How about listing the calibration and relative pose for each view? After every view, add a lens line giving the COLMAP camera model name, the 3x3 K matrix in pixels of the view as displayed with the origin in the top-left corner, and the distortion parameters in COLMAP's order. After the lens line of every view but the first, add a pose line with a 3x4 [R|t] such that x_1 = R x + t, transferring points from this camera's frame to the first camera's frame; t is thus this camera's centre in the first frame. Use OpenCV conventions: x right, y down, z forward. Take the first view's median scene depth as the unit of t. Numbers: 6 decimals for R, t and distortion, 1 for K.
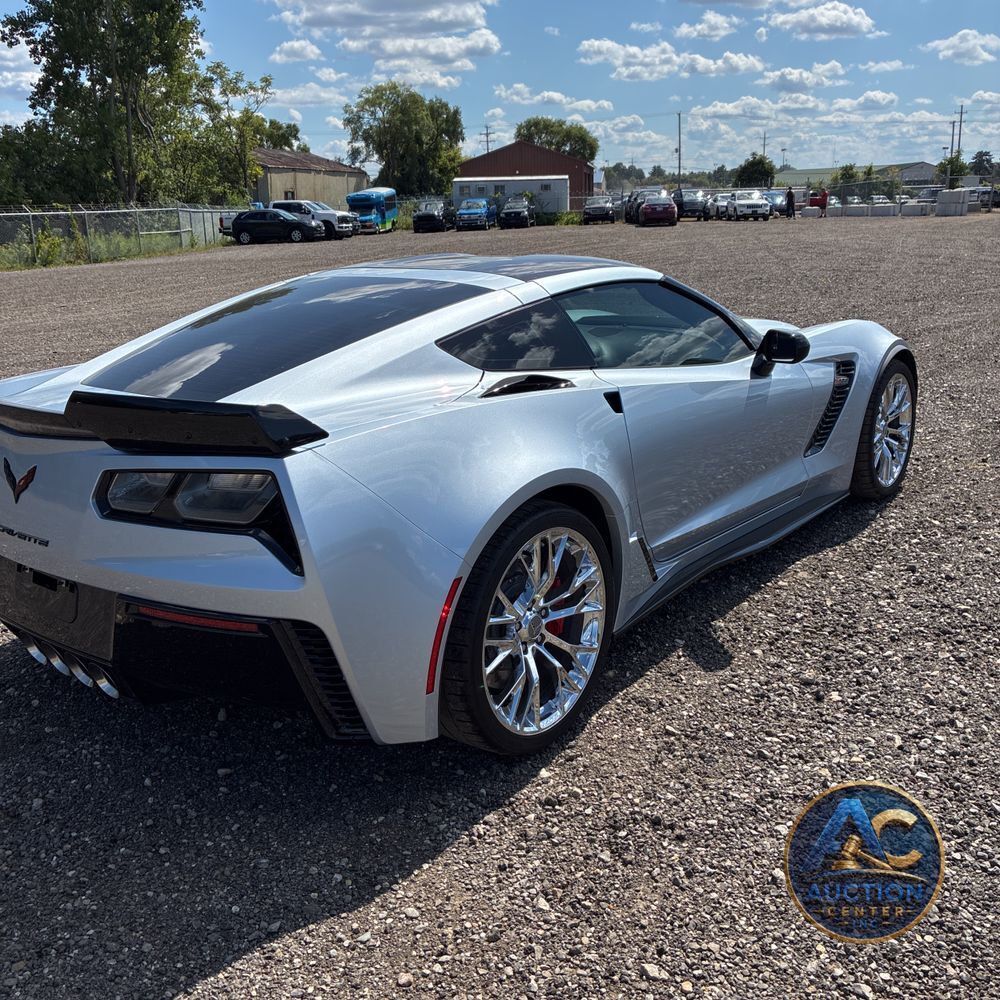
lens RADIAL K [[1018.1, 0, 496.5], [0, 1018.1, 495.6], [0, 0, 1]] dist [0.022440, 0.000000]
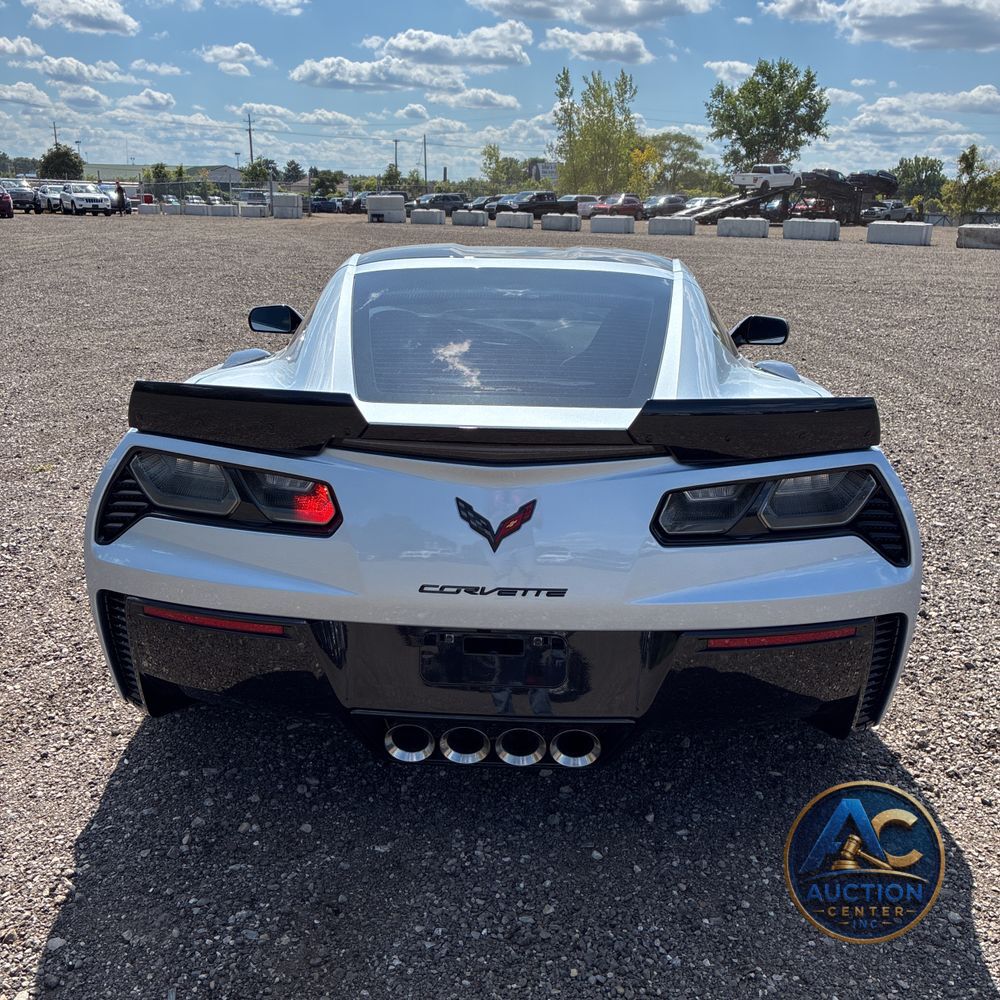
lens RADIAL K [[1018.1, 0, 497.1], [0, 1018.1, 503.6], [0, 0, 1]] dist [0.022440, 0.000000]
pose [[0.807085, -0.128763, 0.576224, -0.907850], [0.123659, 0.991150, 0.048280, -0.067291], [-0.577341, 0.032289, 0.815864, 0.348105]]
